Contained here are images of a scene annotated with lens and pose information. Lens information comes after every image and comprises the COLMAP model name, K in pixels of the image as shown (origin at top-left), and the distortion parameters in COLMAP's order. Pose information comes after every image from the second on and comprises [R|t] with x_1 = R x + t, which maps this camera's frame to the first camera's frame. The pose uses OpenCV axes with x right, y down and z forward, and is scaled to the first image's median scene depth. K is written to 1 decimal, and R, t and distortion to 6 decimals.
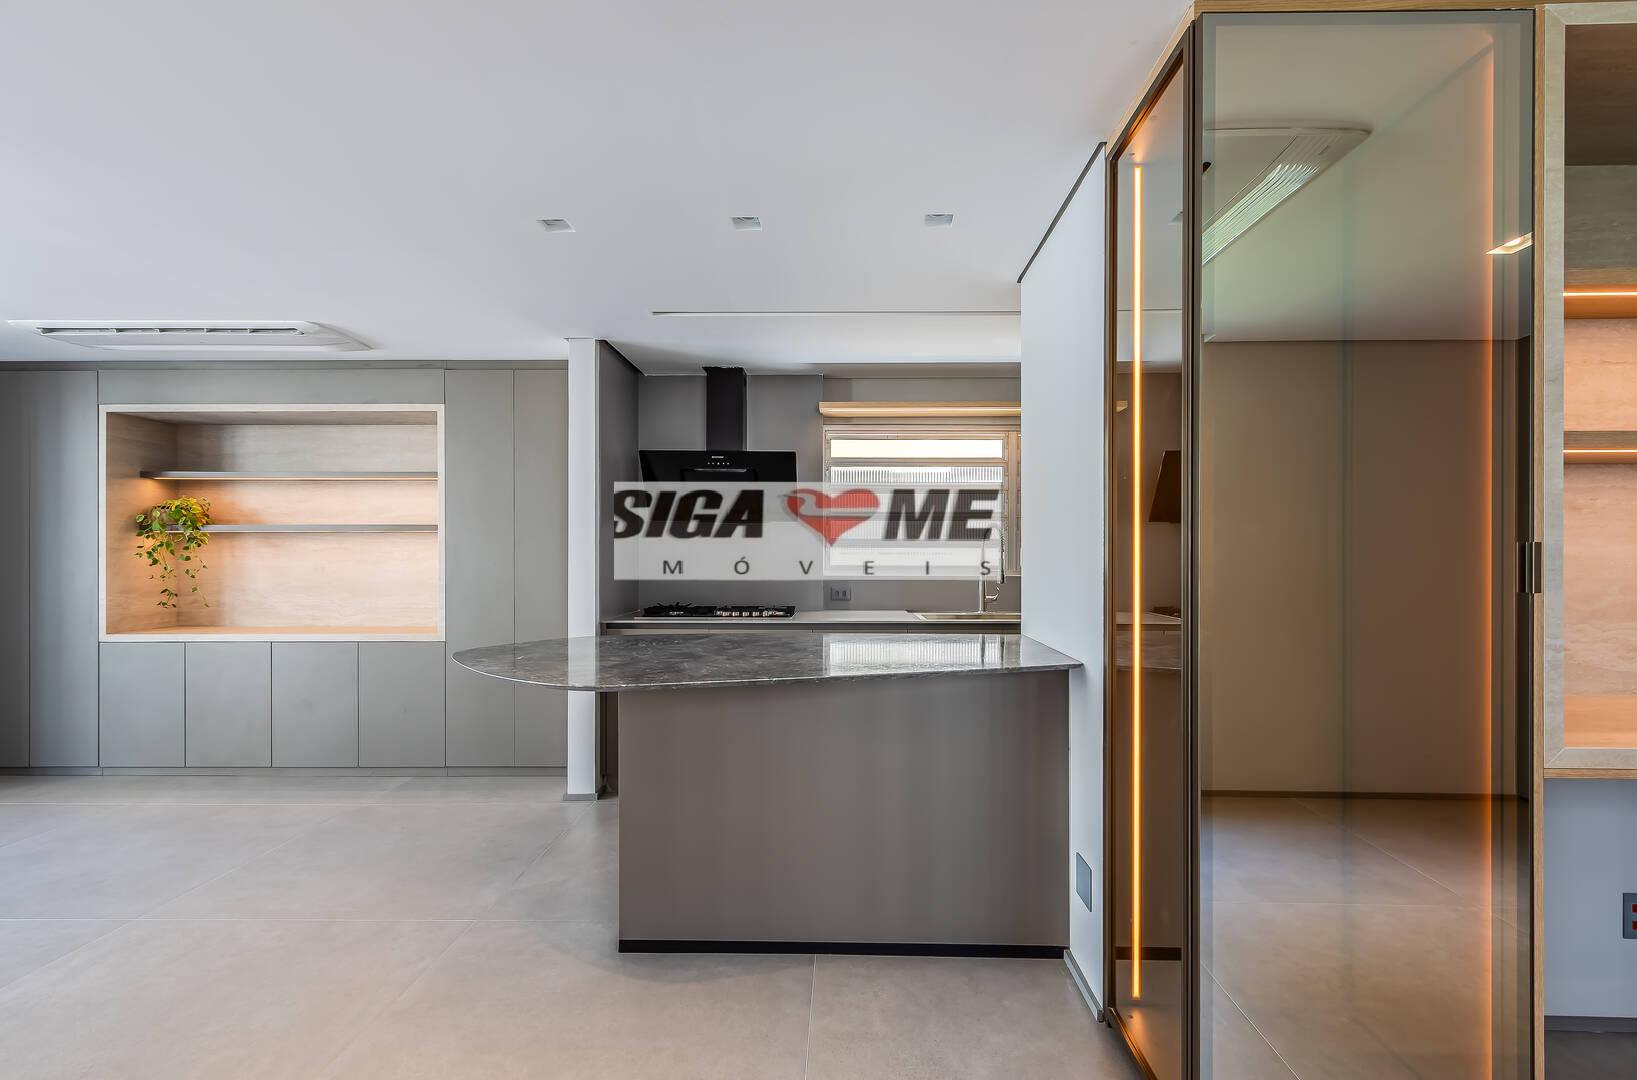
lens RADIAL K [[749.5, 0, 848.2], [0, 749.5, 553.1], [0, 0, 1]] dist [0.005225, 0.000467]
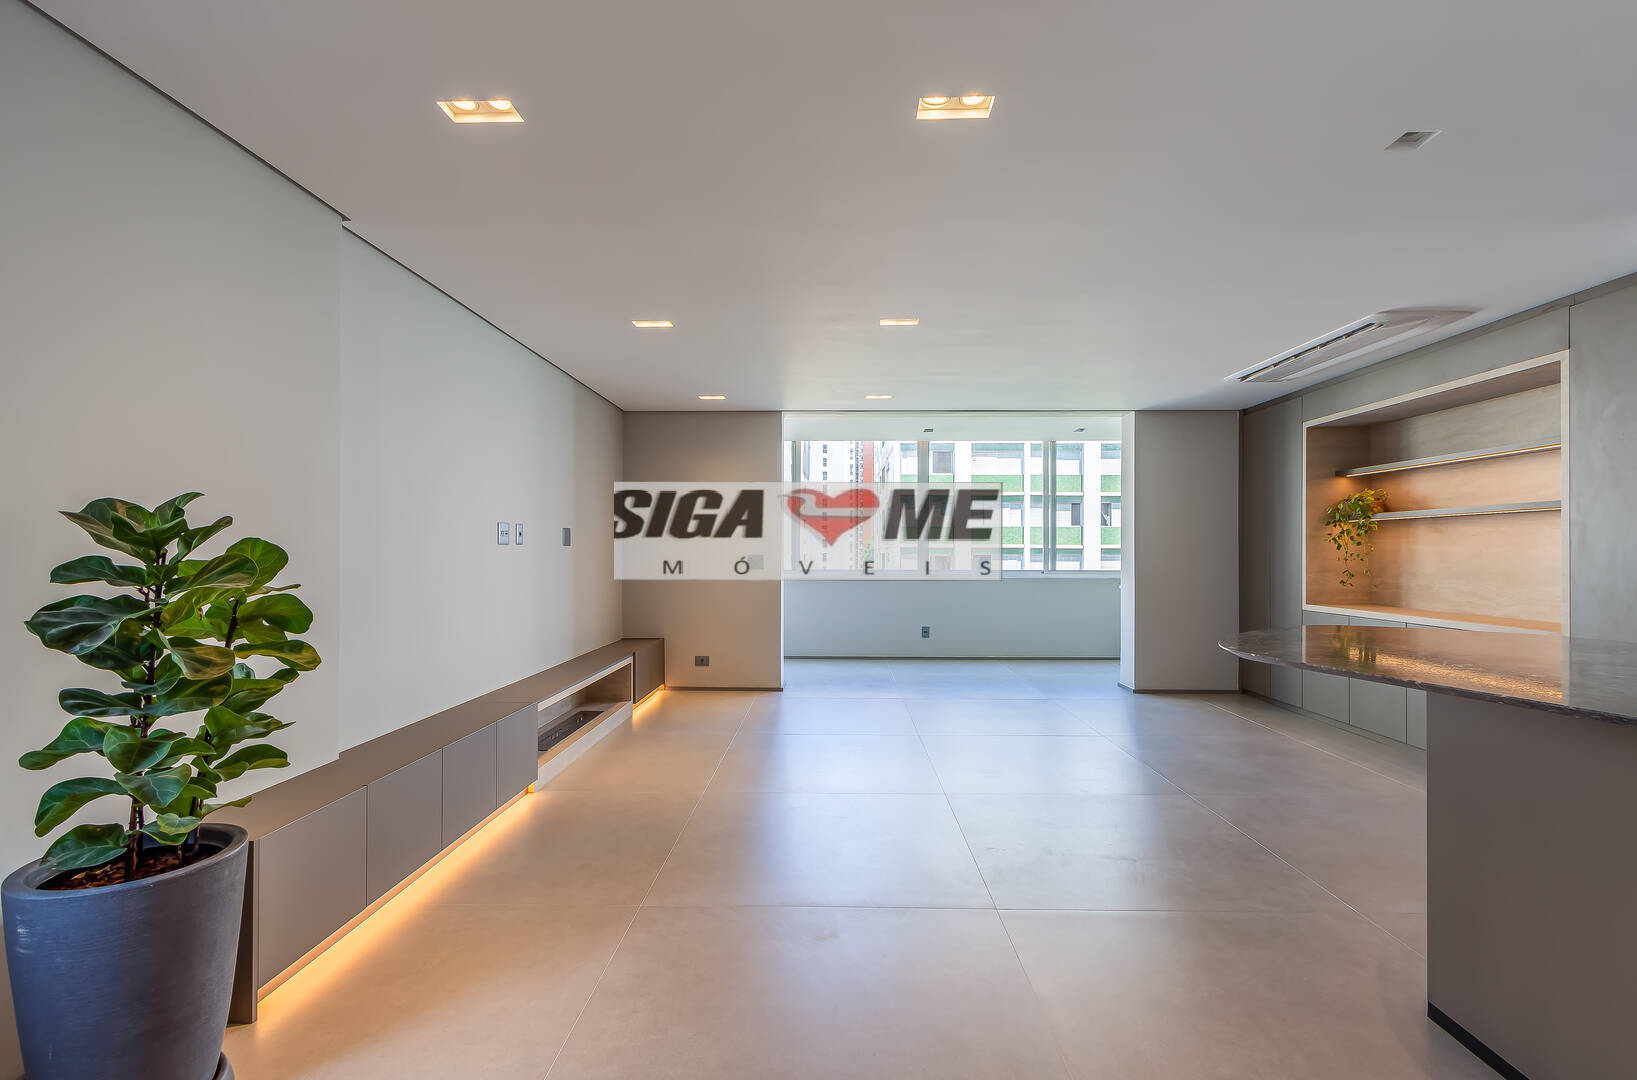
lens RADIAL K [[755.7, 0, 819.7], [0, 755.7, 546.8], [0, 0, 1]] dist [0.001716, 0.000669]
pose [[-0.001841, -0.004696, -0.999987, 0.291494], [0.001674, 0.999988, -0.004699, 0.017228], [0.999997, -0.001683, -0.001833, 0.201515]]
